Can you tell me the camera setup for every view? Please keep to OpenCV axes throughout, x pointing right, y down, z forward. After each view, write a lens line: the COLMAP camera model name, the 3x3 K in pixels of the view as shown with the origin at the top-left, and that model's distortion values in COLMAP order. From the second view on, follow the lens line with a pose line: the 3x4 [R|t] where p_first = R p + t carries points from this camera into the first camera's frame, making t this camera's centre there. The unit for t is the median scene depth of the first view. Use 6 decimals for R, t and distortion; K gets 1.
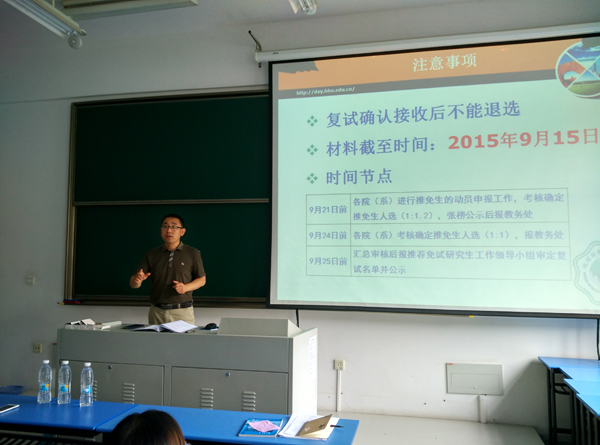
lens RADIAL K [[516.4, 0, 308.6], [0, 516.4, 231.9], [0, 0, 1]] dist [0.012924, -0.012052]
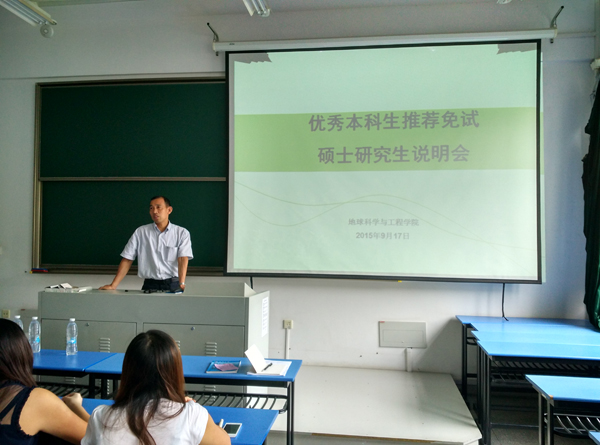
lens RADIAL K [[518.9, 0, 305.8], [0, 518.9, 230.0], [0, 0, 1]] dist [0.099775, -0.053607]
pose [[0.996172, 0.006021, 0.087212, -0.003155], [-0.009955, 0.998949, 0.044740, -0.004192], [-0.086851, -0.045437, 0.995185, -0.151781]]
